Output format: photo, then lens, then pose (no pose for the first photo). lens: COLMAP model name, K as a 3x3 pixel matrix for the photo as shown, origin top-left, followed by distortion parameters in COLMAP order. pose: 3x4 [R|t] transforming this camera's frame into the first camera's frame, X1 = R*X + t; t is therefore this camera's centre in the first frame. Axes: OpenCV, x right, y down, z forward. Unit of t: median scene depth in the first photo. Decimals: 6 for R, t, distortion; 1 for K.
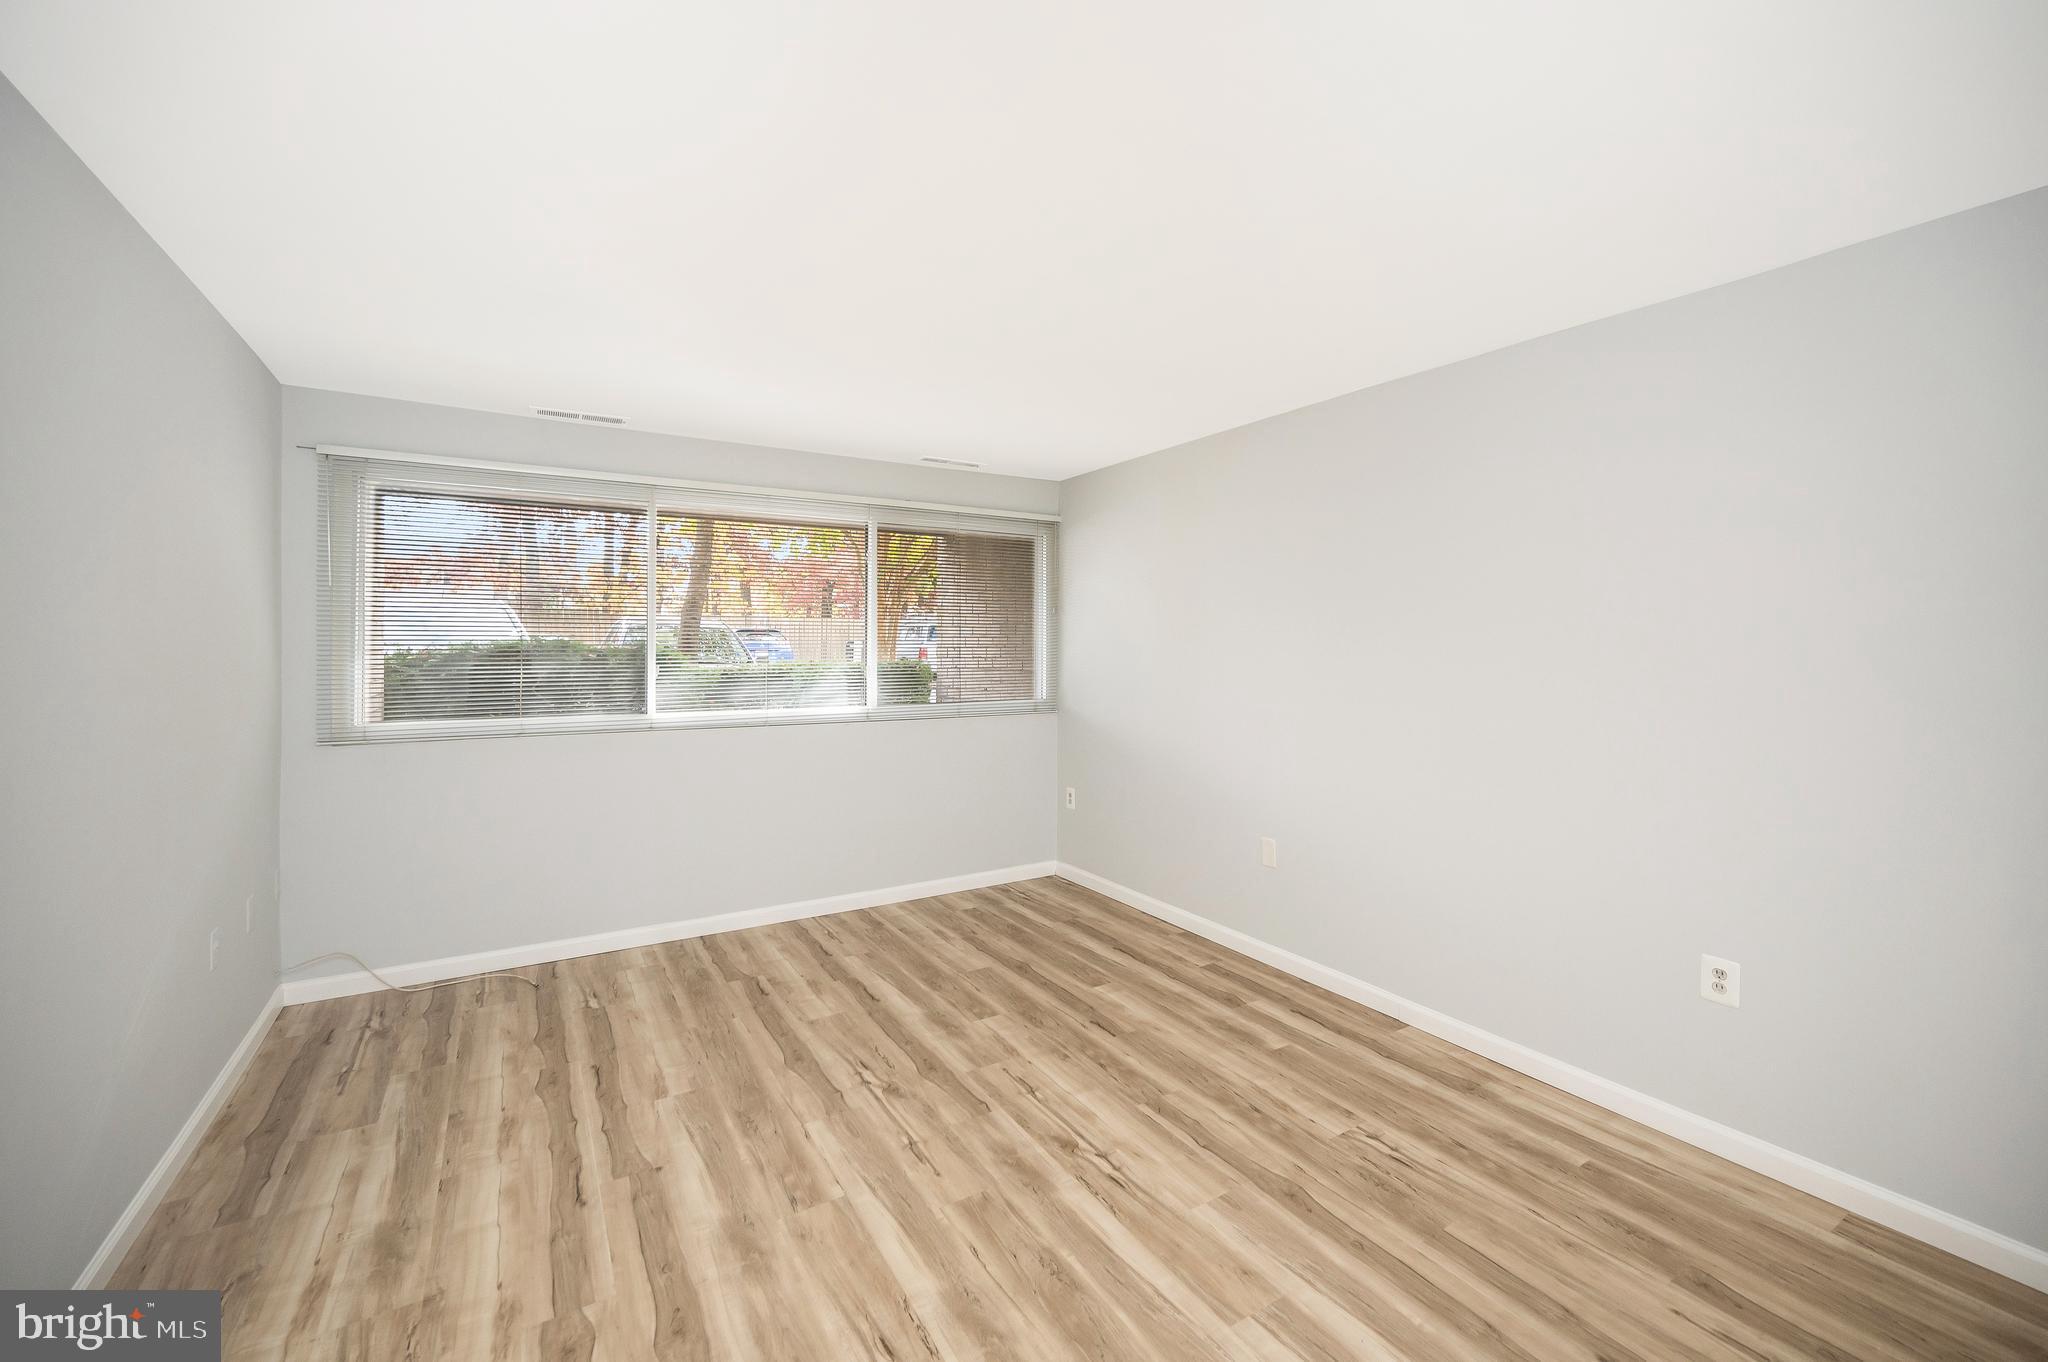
lens RADIAL K [[848.9, 0, 1031.5], [0, 848.9, 627.0], [0, 0, 1]] dist [-0.001295, -0.000147]
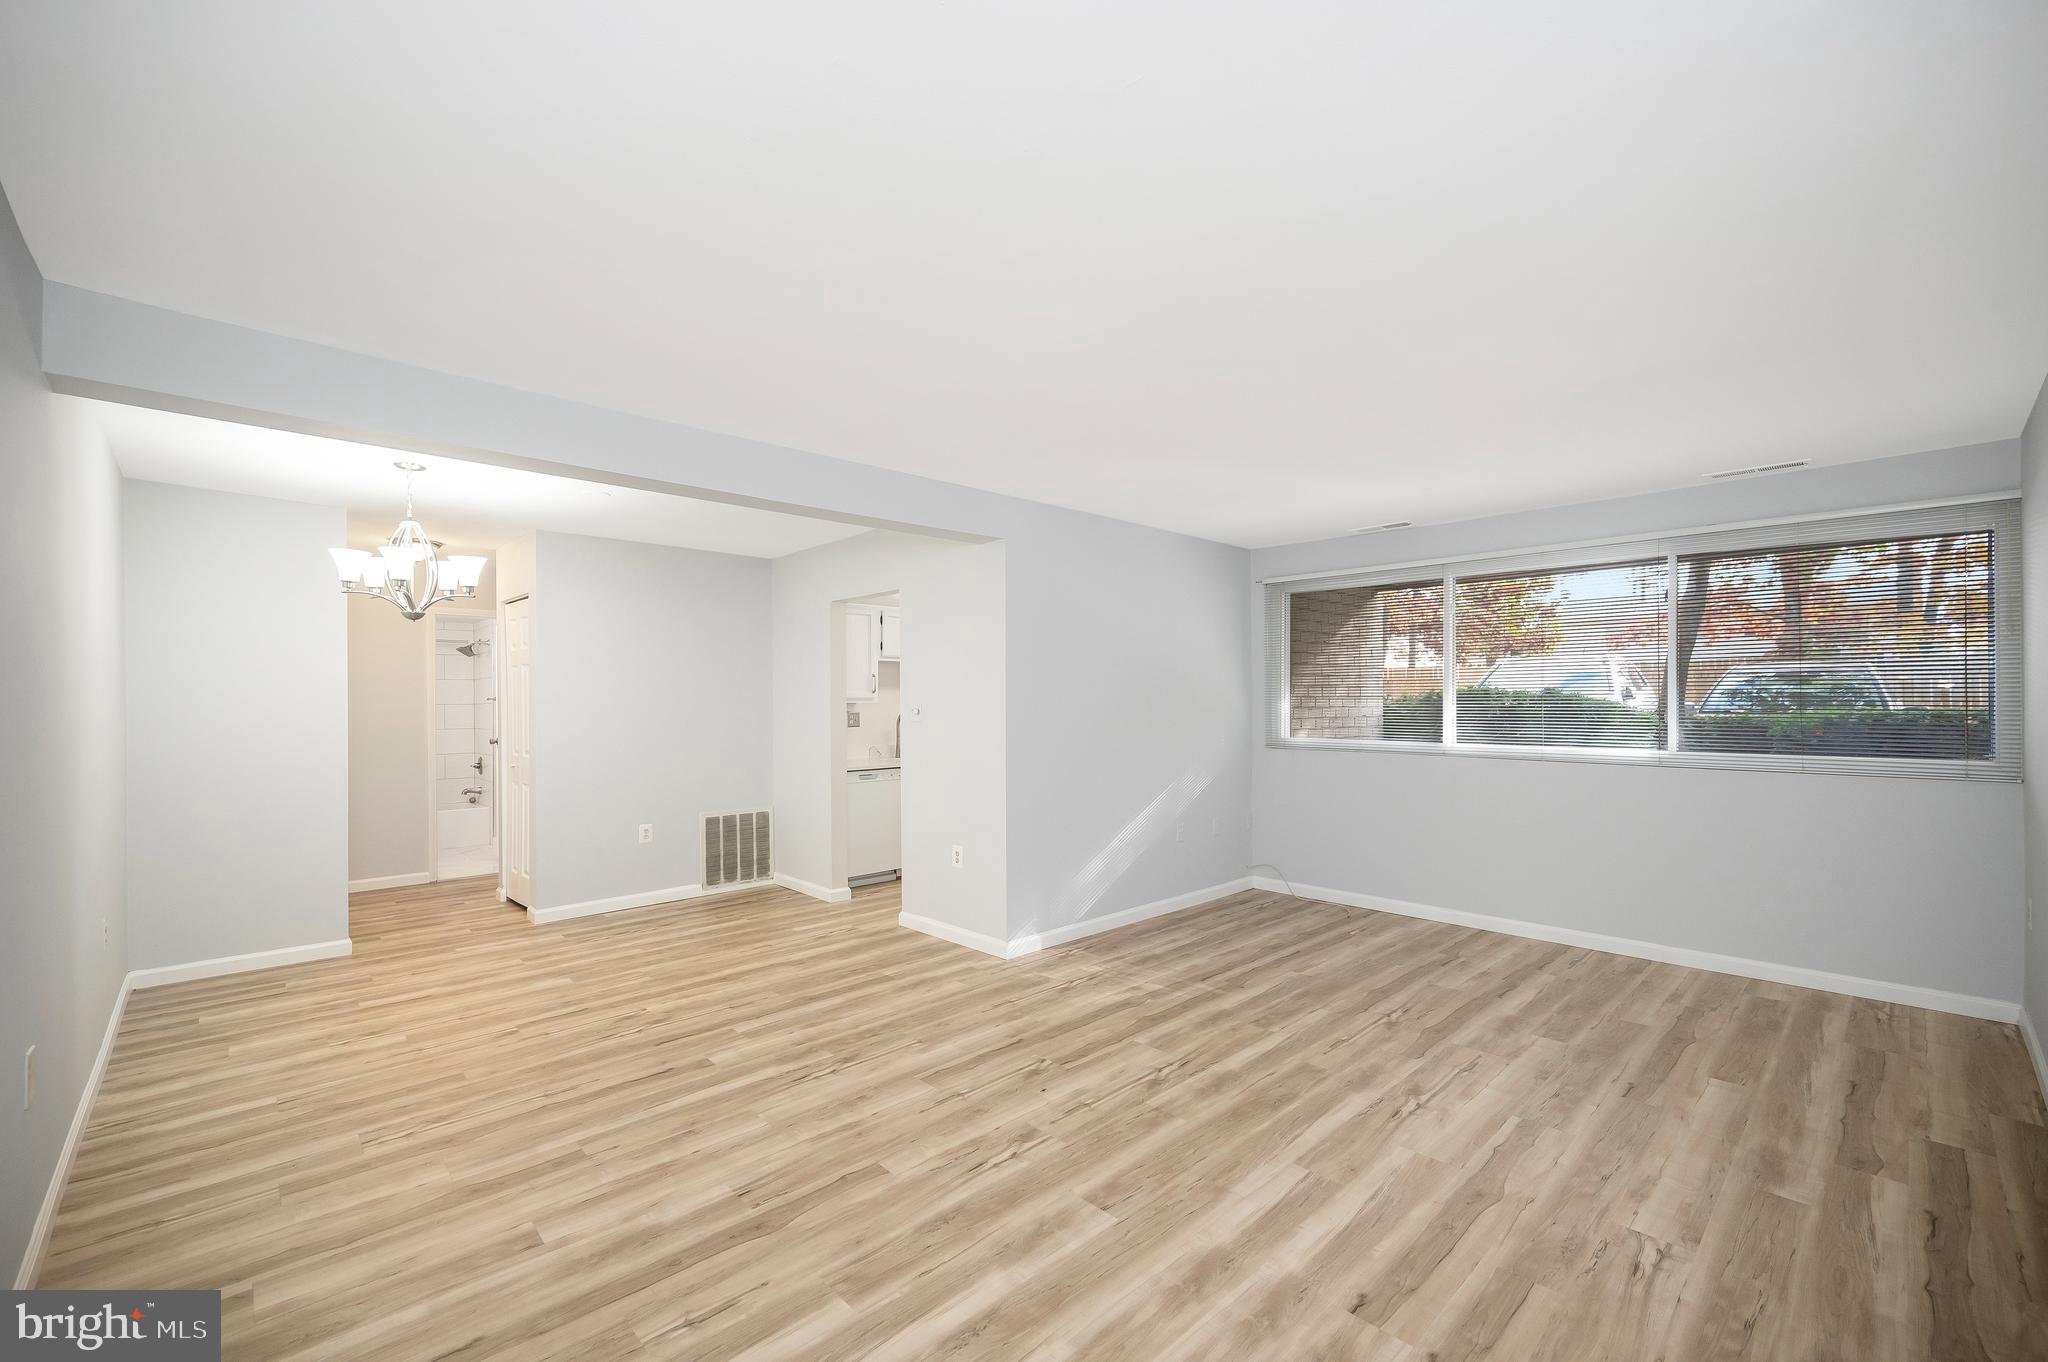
lens RADIAL K [[848.9, 0, 1041.9], [0, 848.9, 694.3], [0, 0, 1]] dist [-0.001295, -0.000147]
pose [[0.209163, -0.009159, -0.977838, 1.085172], [0.020737, 0.999773, -0.004929, 0.035982], [0.977661, -0.019247, 0.209306, 0.226798]]
